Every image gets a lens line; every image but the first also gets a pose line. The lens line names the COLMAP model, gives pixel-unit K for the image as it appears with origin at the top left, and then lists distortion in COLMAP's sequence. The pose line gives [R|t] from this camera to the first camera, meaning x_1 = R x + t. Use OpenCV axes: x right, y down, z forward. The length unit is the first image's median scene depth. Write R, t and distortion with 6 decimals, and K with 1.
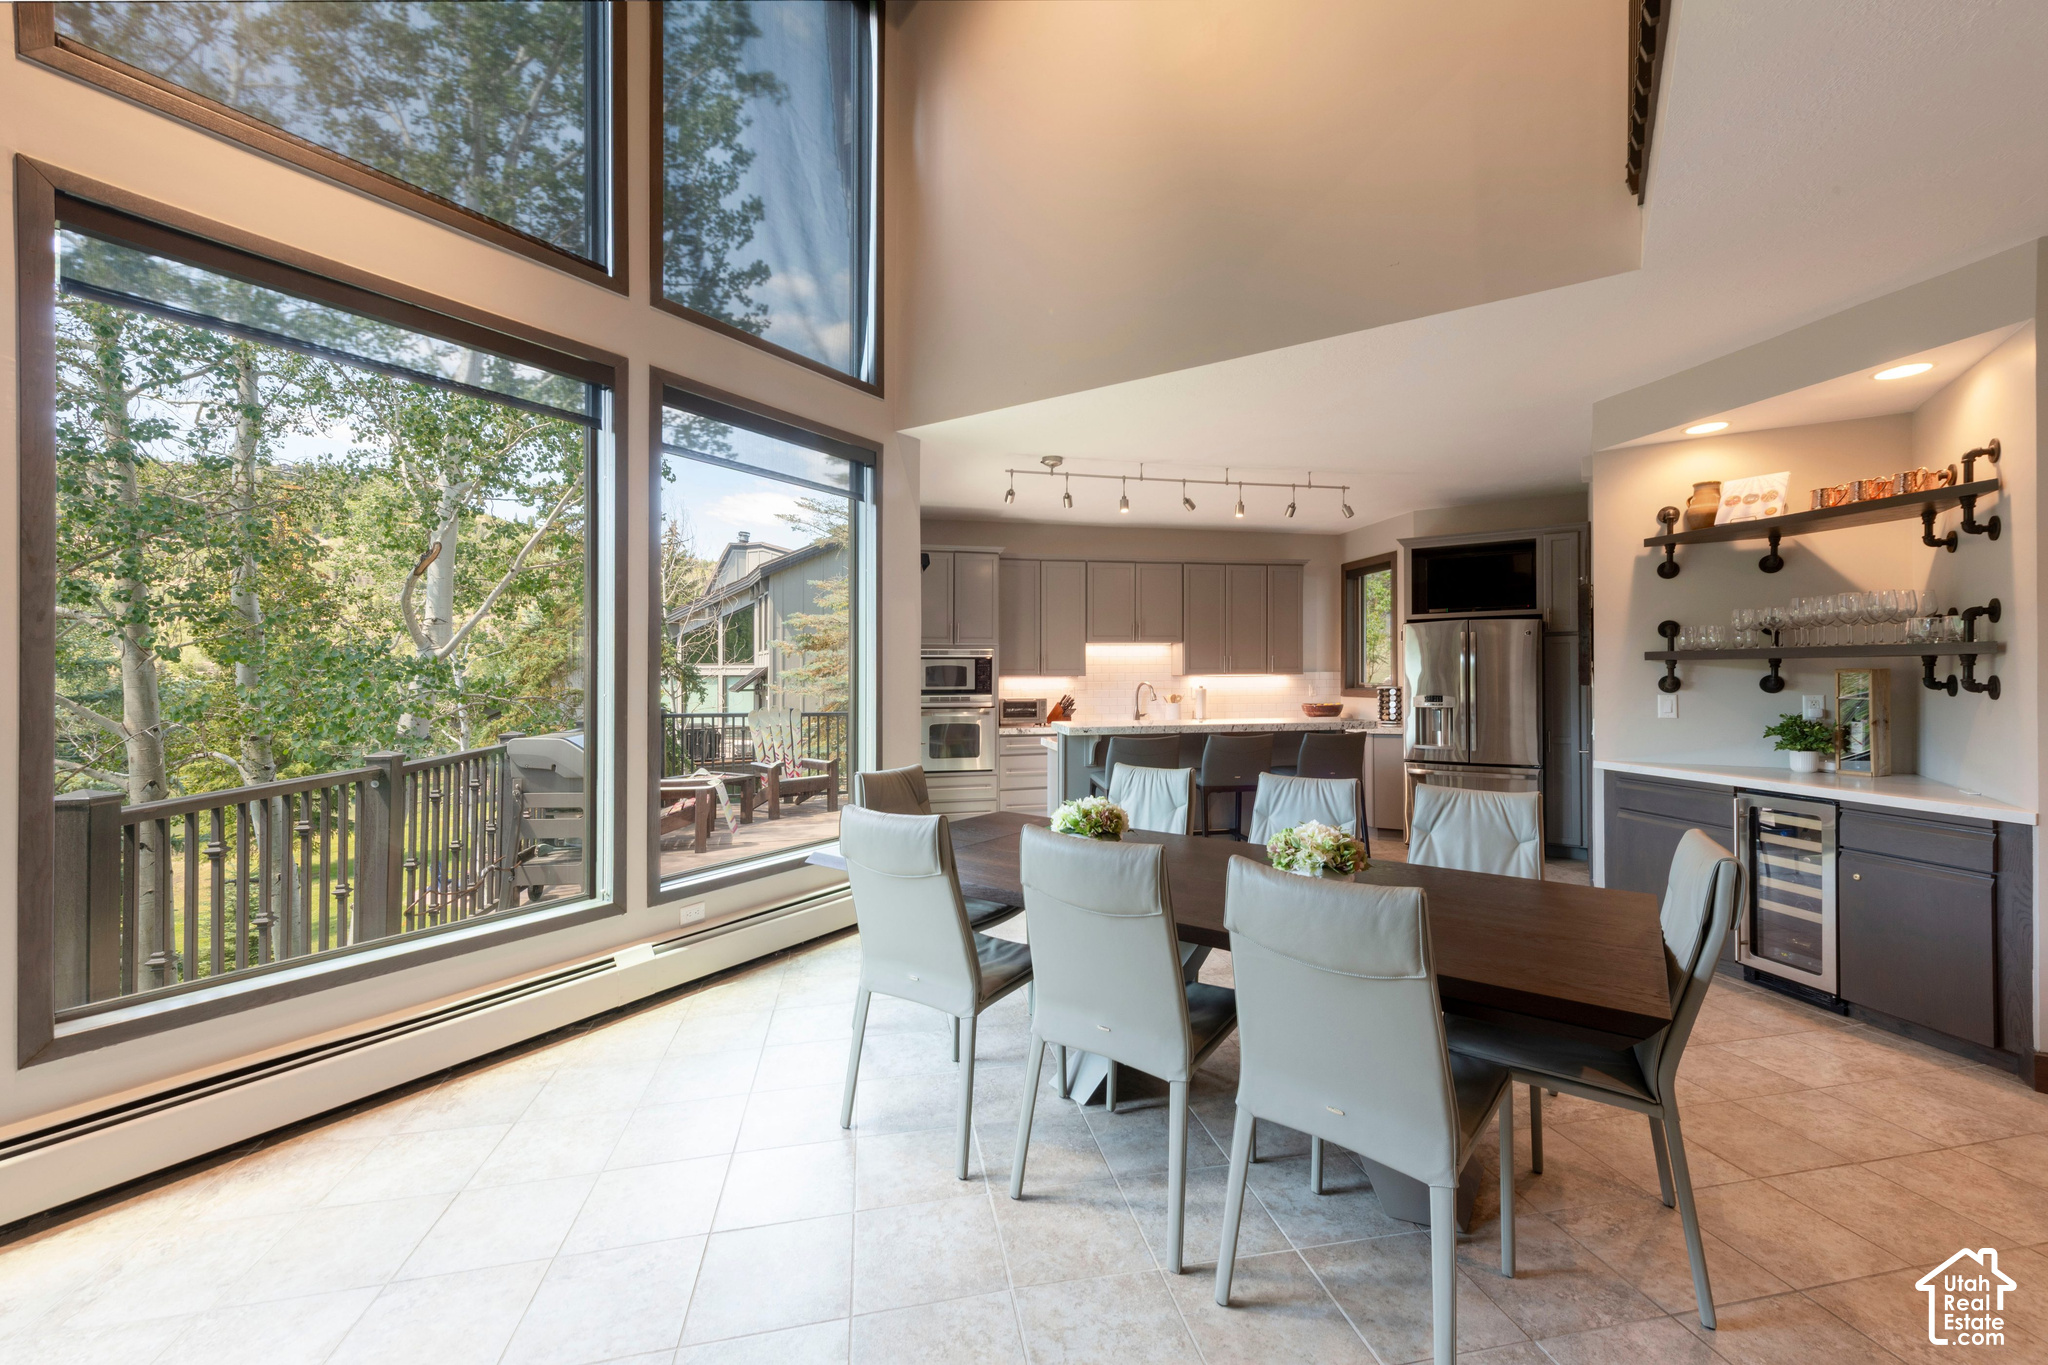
lens RADIAL K [[801.9, 0, 1054.4], [0, 801.9, 670.2], [0, 0, 1]] dist [0.012514, -0.000282]
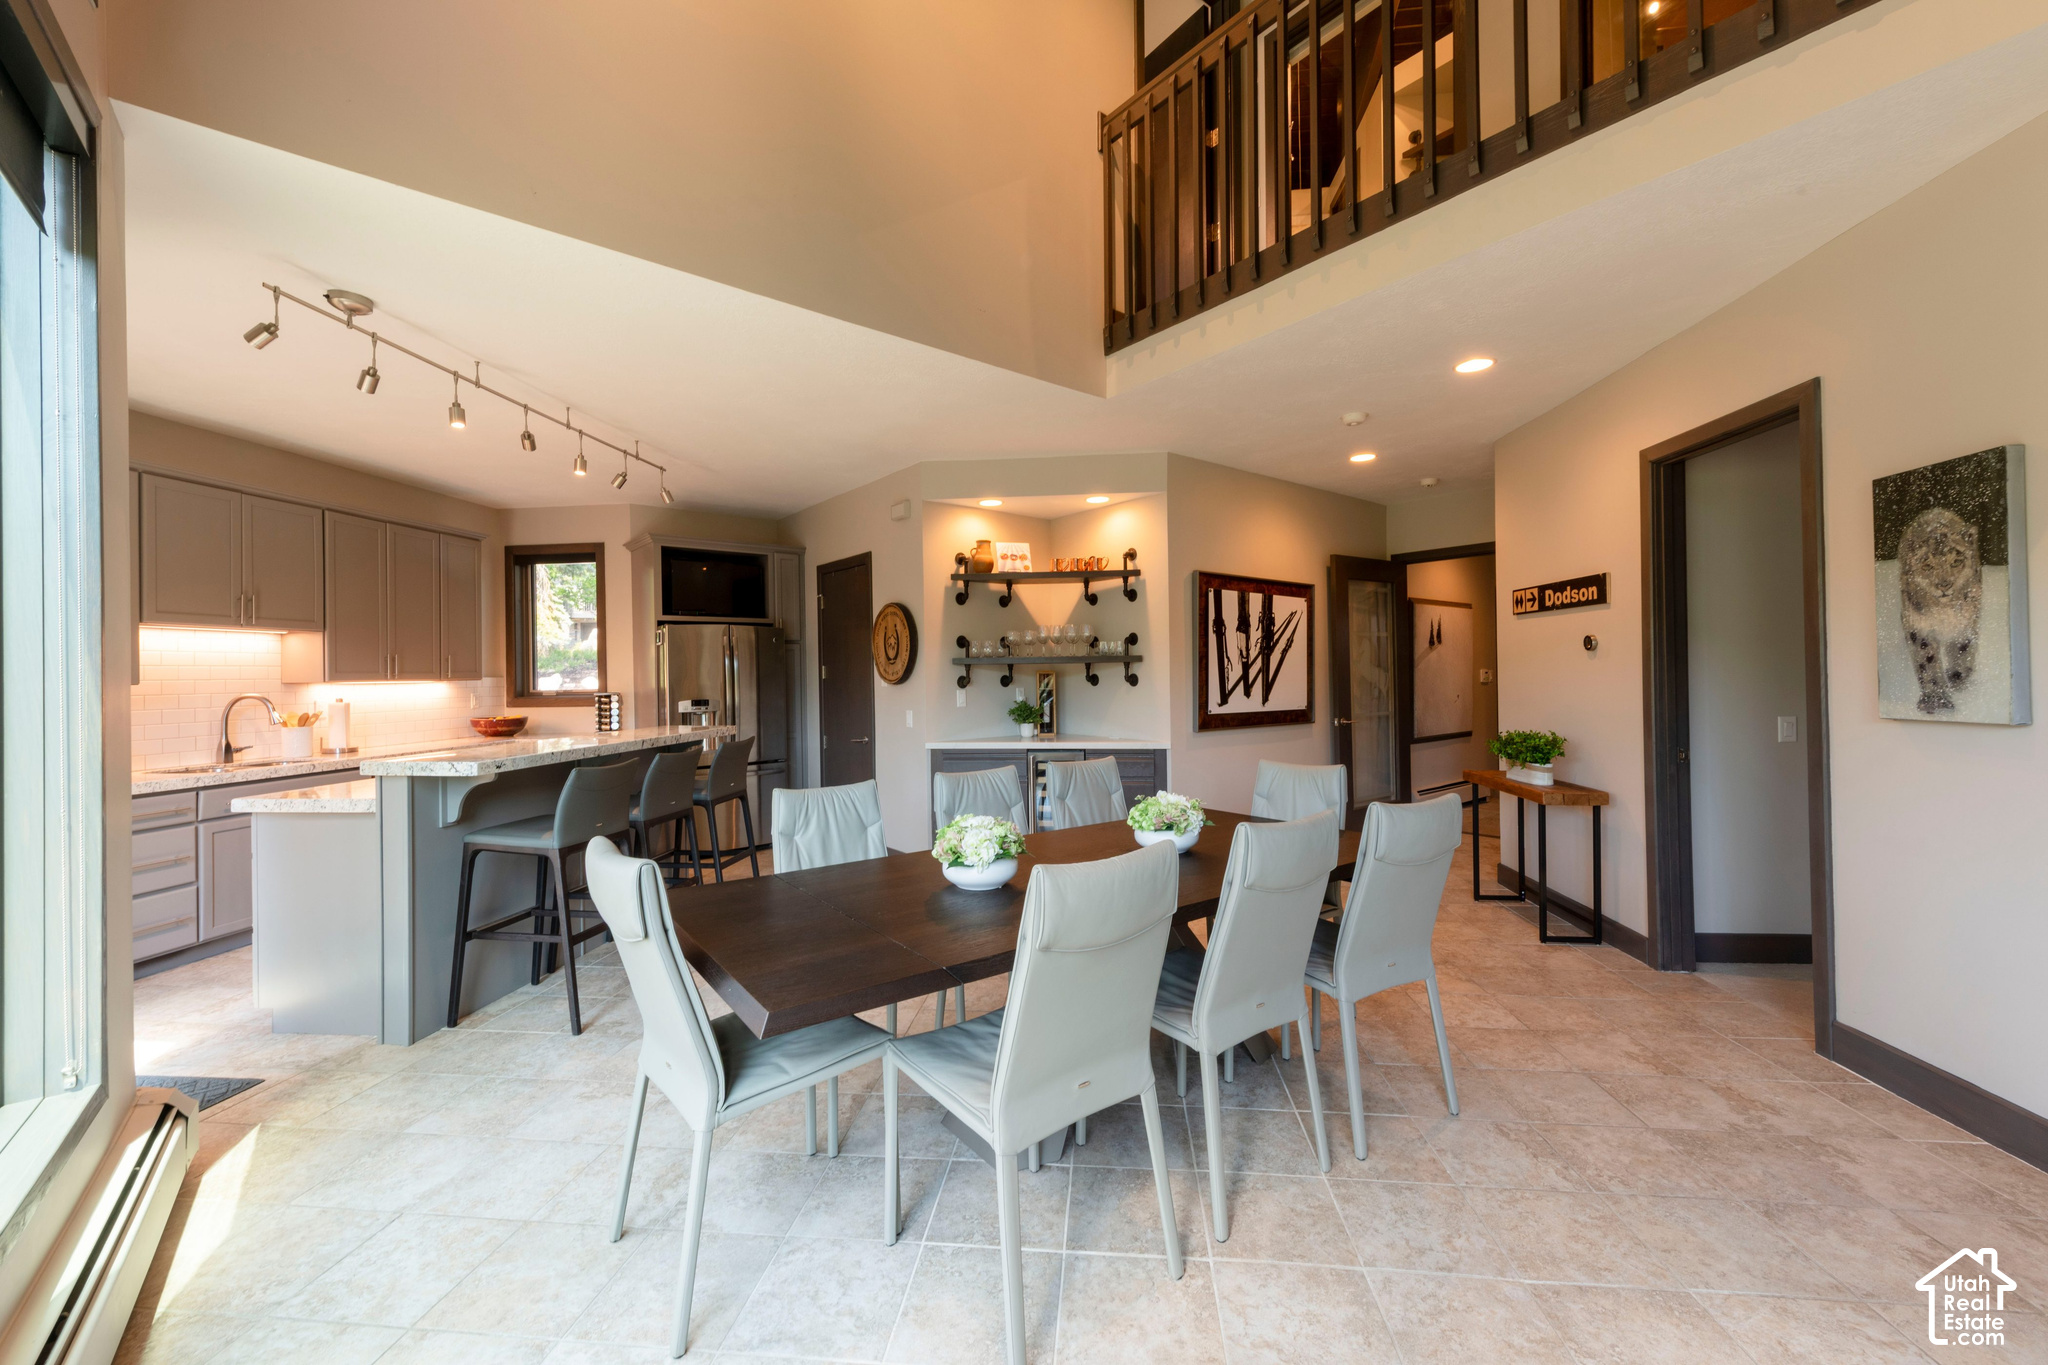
lens RADIAL K [[807.5, 0, 1028.2], [0, 807.5, 671.7], [0, 0, 1]] dist [-0.000732, -0.000161]
pose [[0.308304, 0.003426, 0.951282, -0.501266], [0.006919, 0.999959, -0.005843, 0.008410], [-0.951263, 0.008383, 0.308267, 0.467317]]
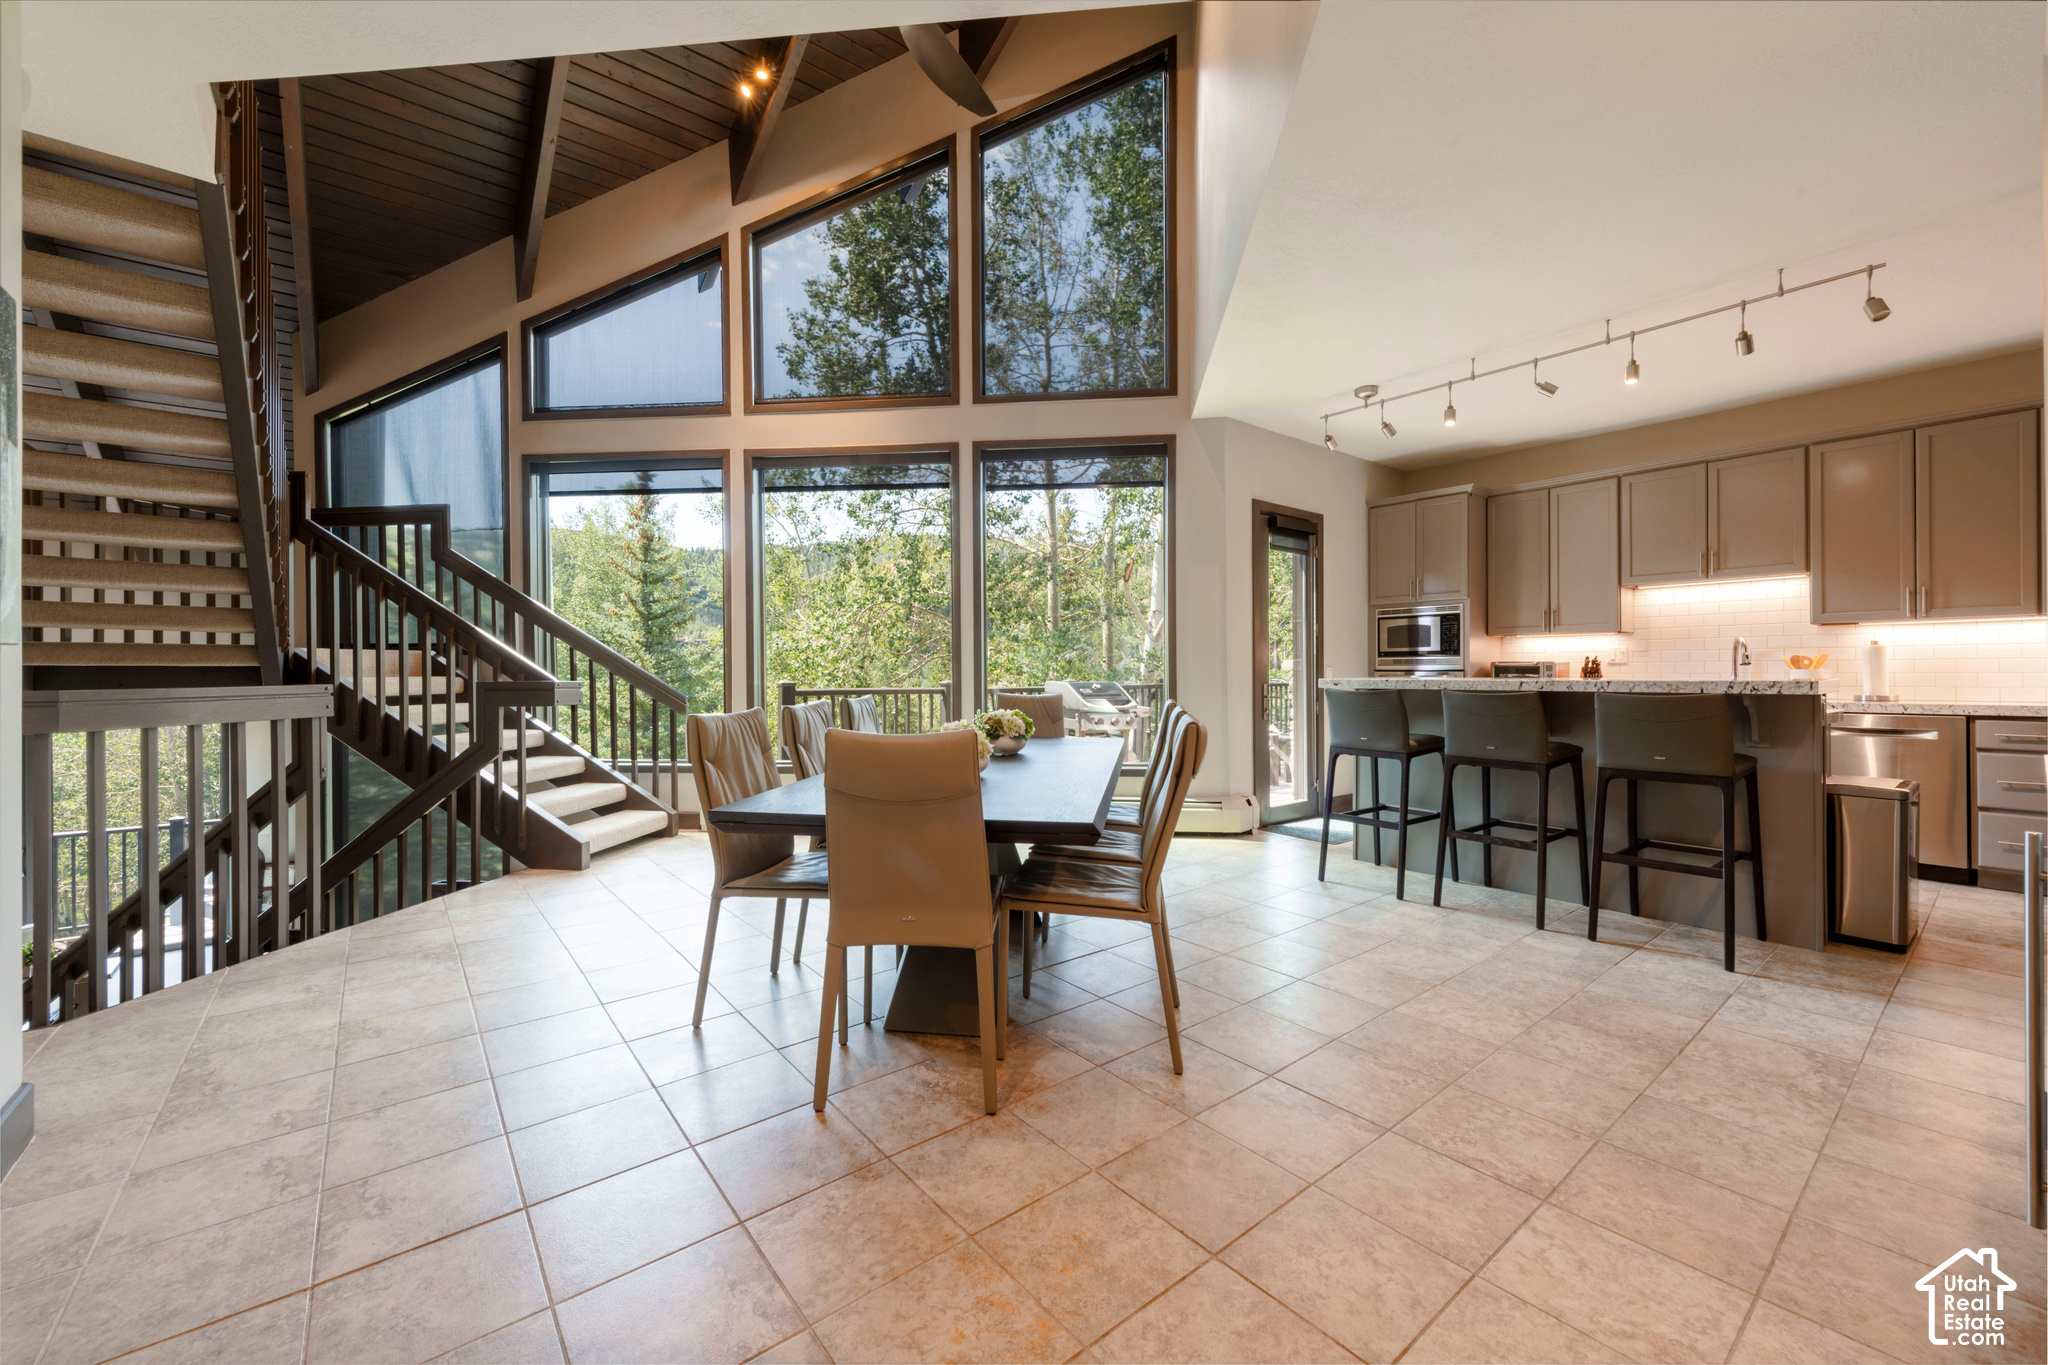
lens RADIAL K [[807.5, 0, 1028.2], [0, 807.5, 671.7], [0, 0, 1]] dist [-0.000732, -0.000161]
pose [[0.440915, 0.004283, -0.897538, 0.826557], [0.006660, 0.999945, 0.008044, 0.060602], [0.897524, -0.009524, 0.440863, 0.309954]]
